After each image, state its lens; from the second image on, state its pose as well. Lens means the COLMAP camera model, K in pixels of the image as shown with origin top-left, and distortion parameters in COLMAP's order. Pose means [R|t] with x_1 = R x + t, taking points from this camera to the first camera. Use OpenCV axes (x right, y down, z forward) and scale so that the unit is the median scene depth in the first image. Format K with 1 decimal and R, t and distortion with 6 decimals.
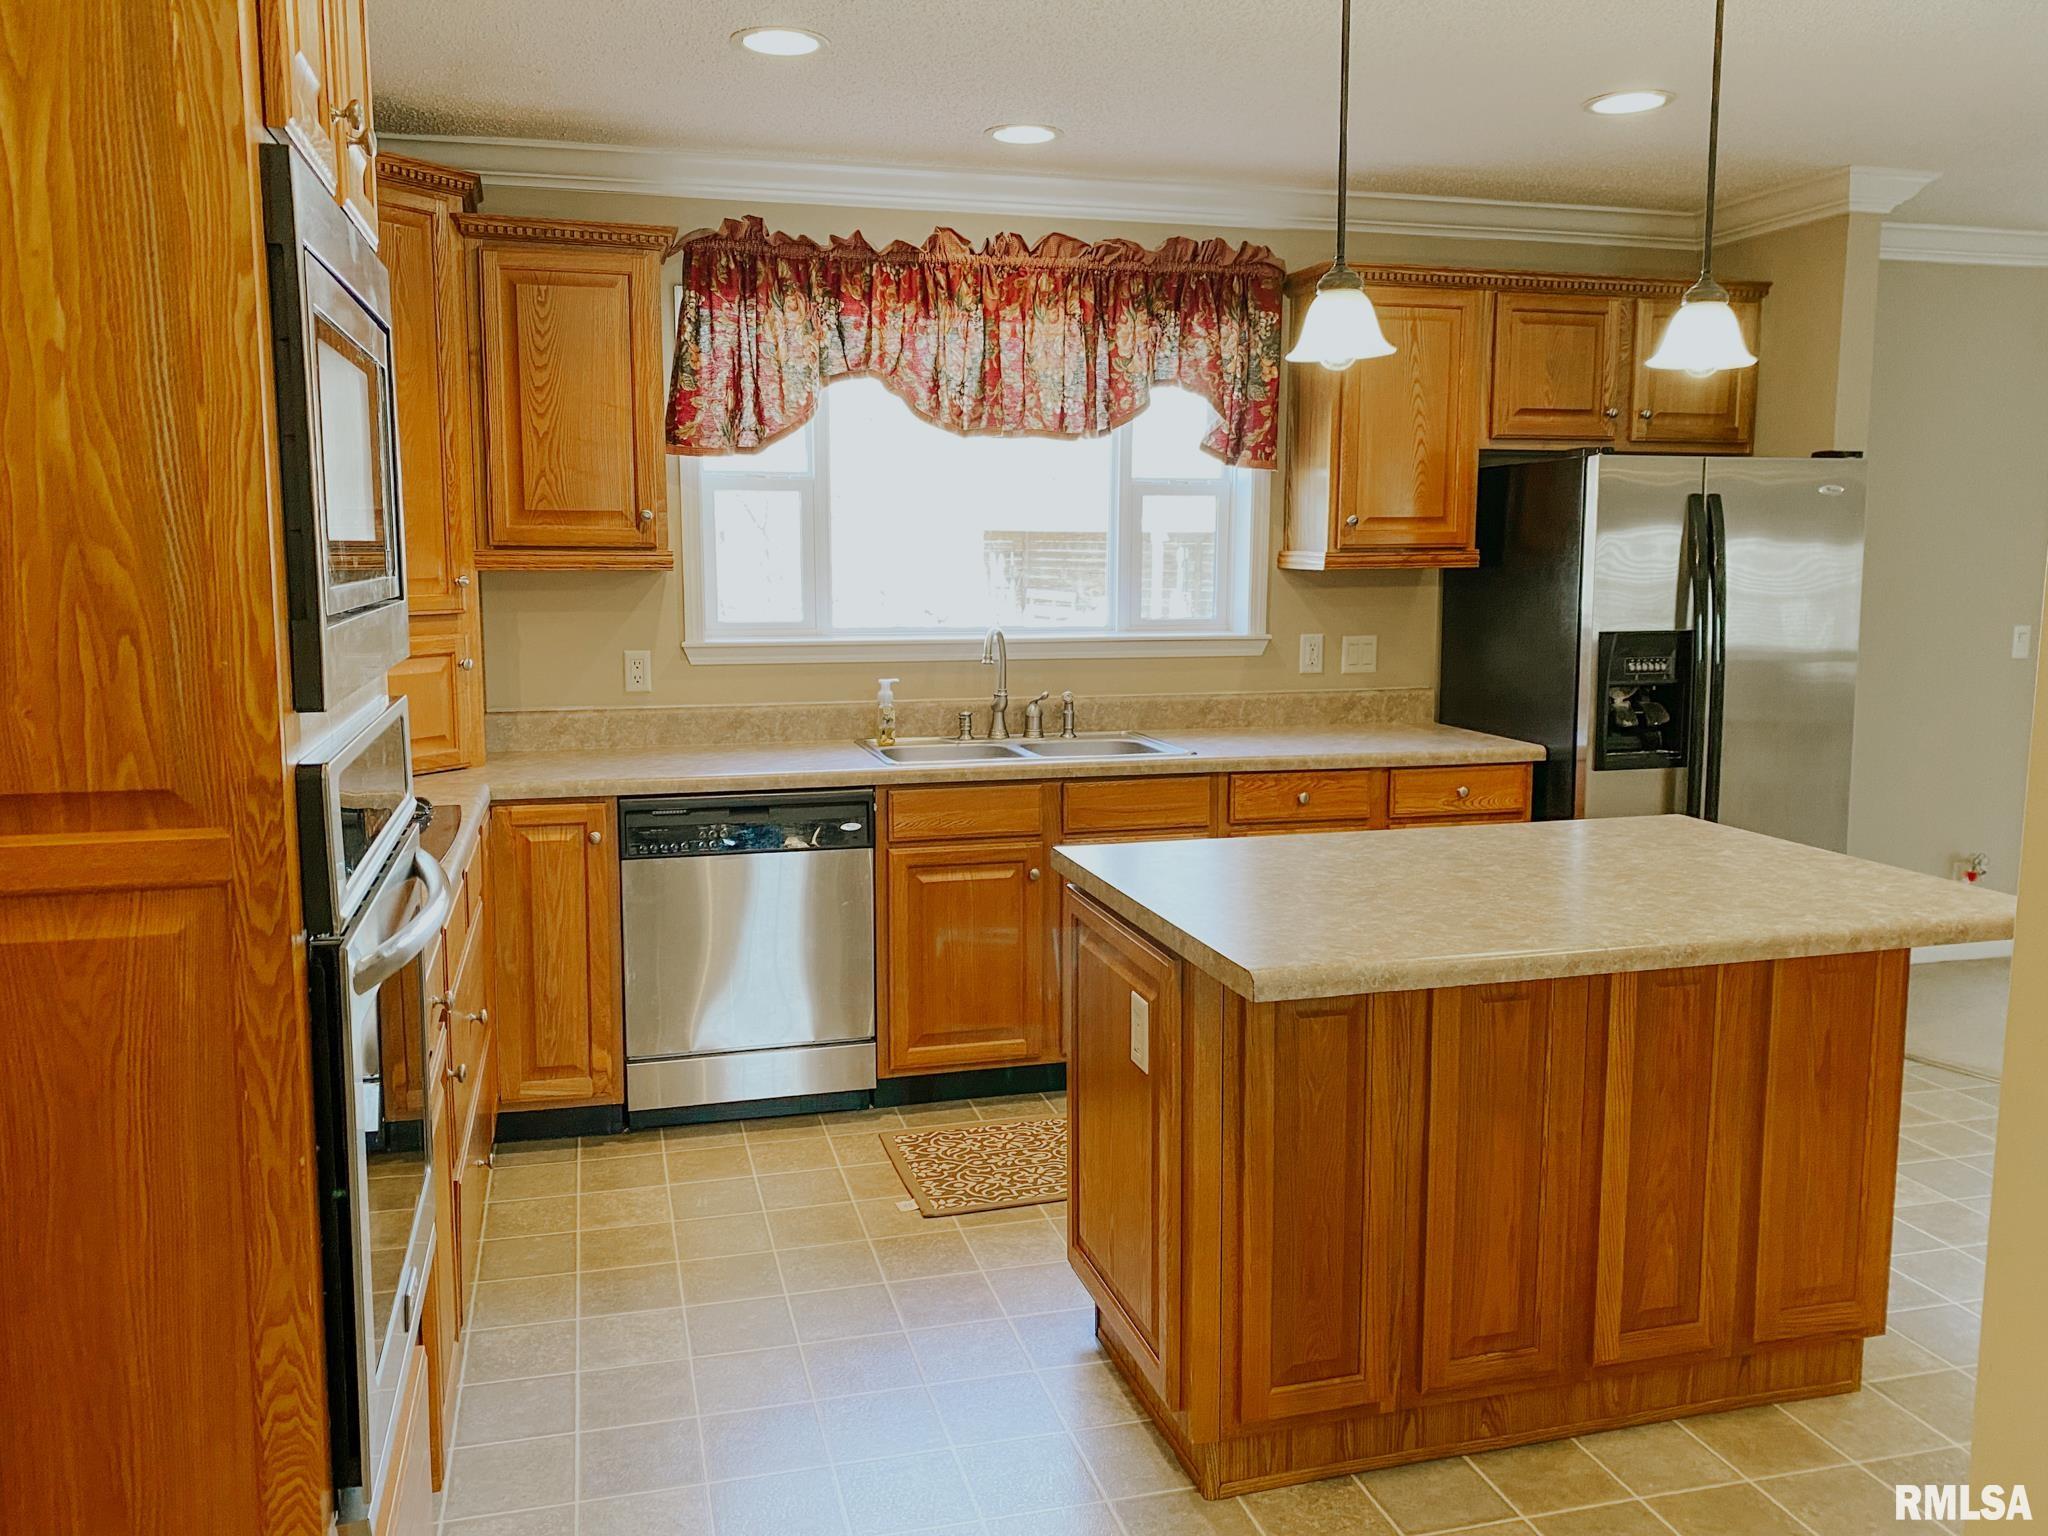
lens RADIAL K [[1669.4, 0, 1024.0], [0, 1669.4, 768.0], [0, 0, 1]] dist [0.142593, 0.000409]
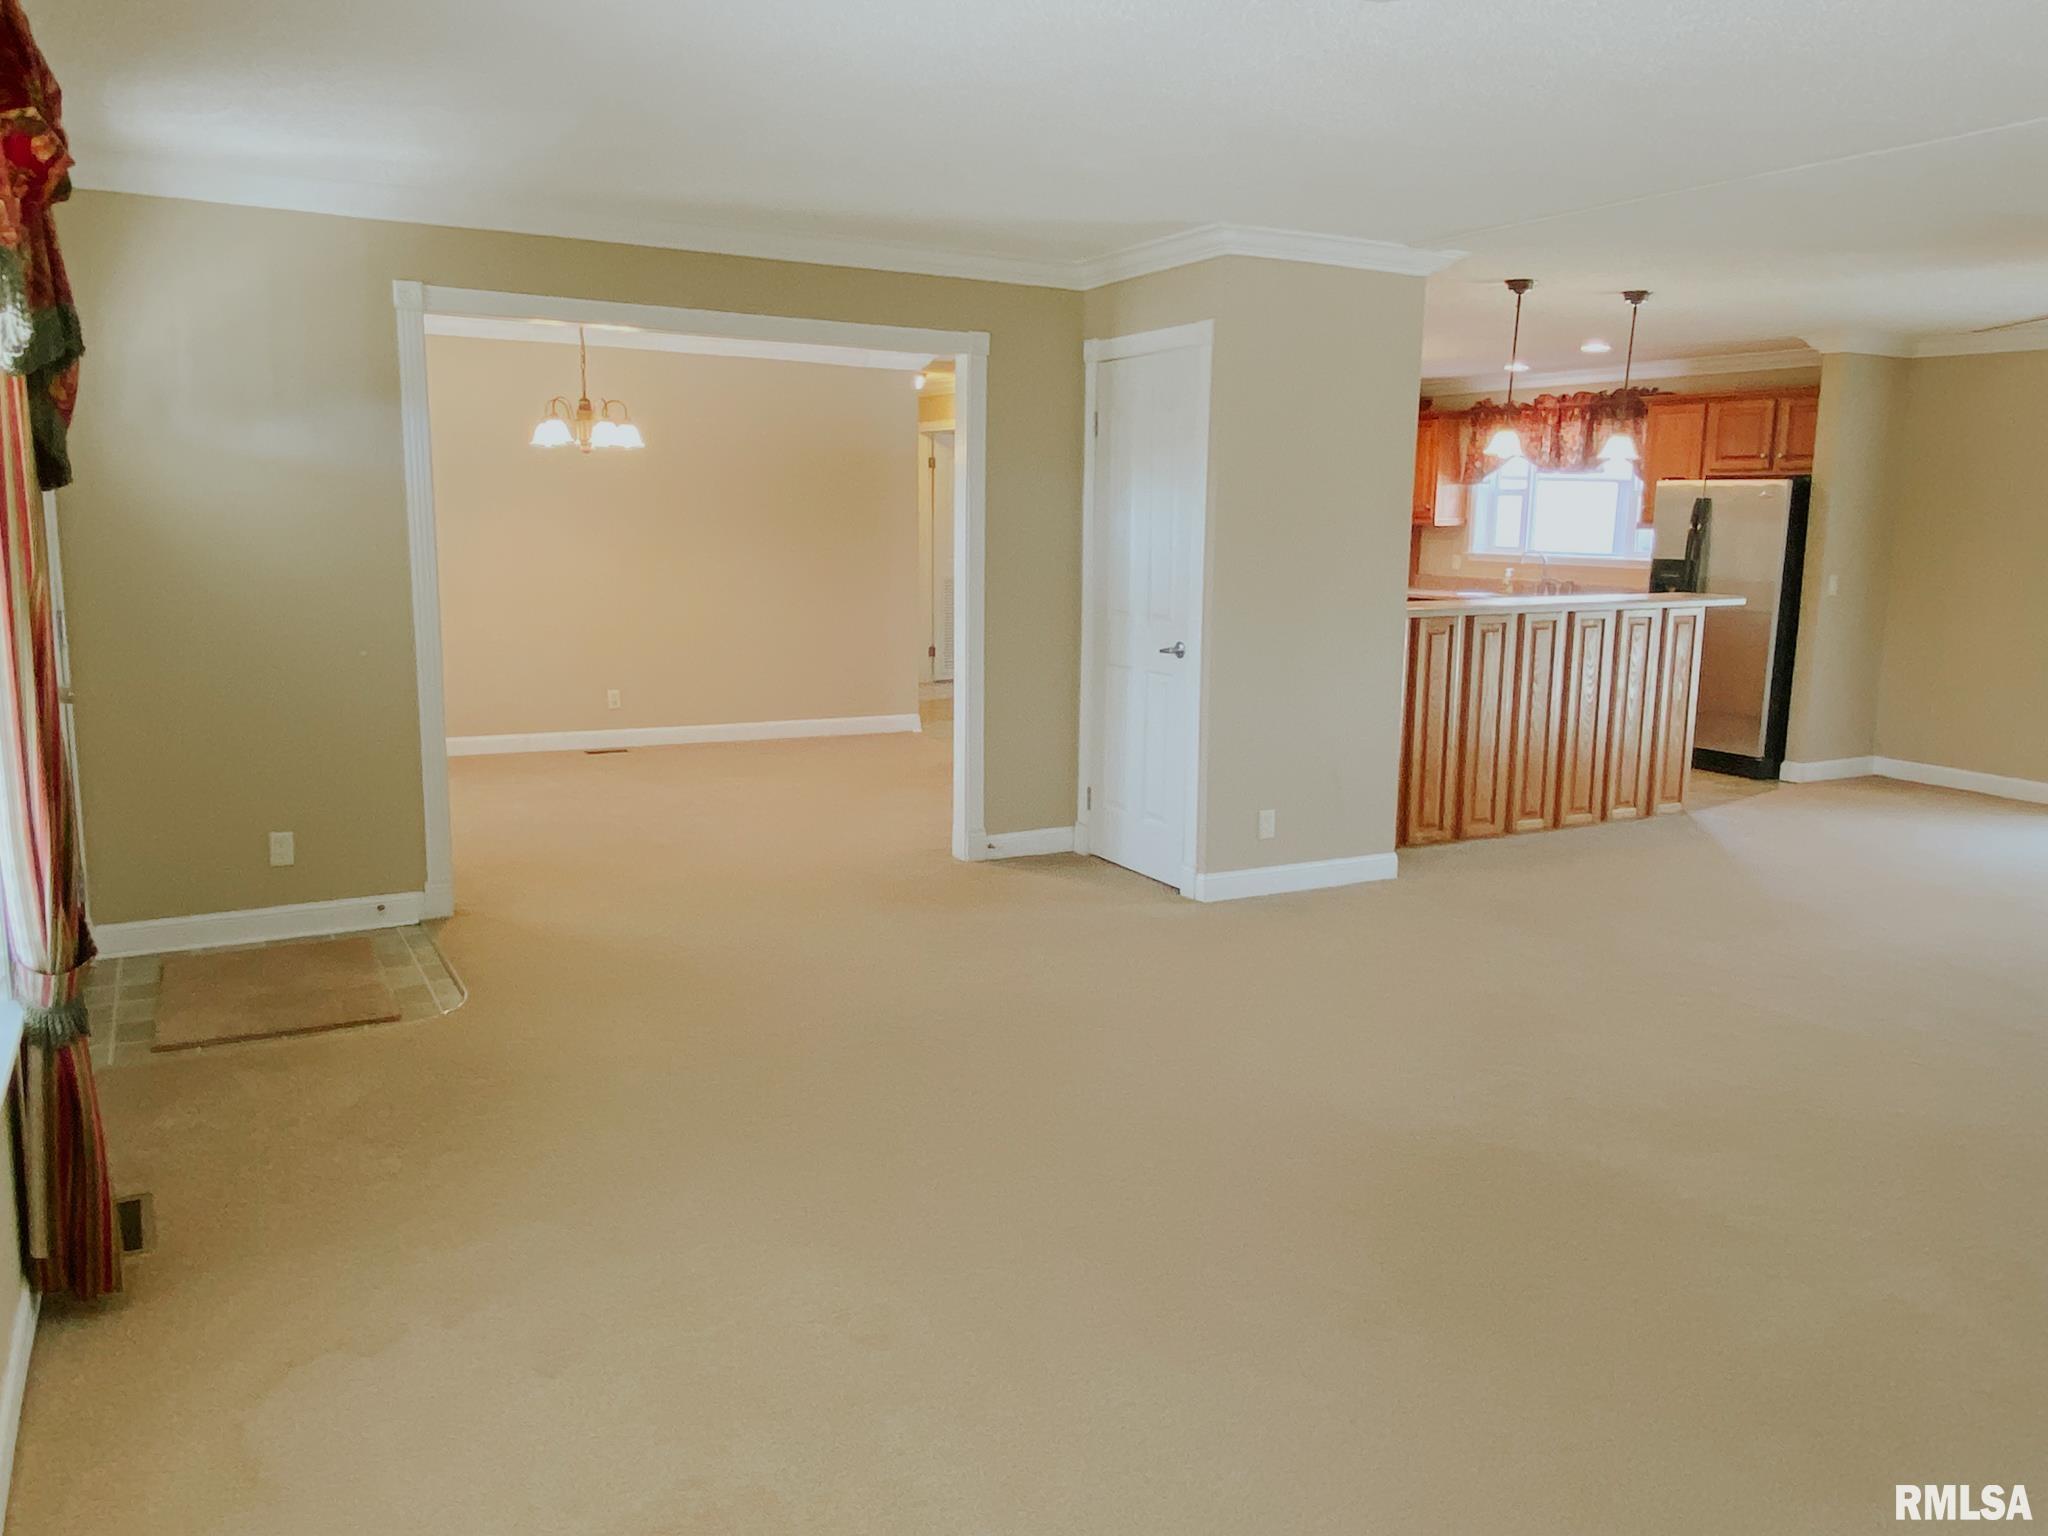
lens RADIAL K [[1530.7, 0, 1014.4], [0, 1530.7, 746.9], [0, 0, 1]] dist [0.104993, -0.142799]
pose [[0.224923, 0.152401, -0.962384, 2.092755], [-0.150842, 0.981231, 0.120132, 0.045015], [0.962630, 0.118147, 0.243690, -0.284623]]
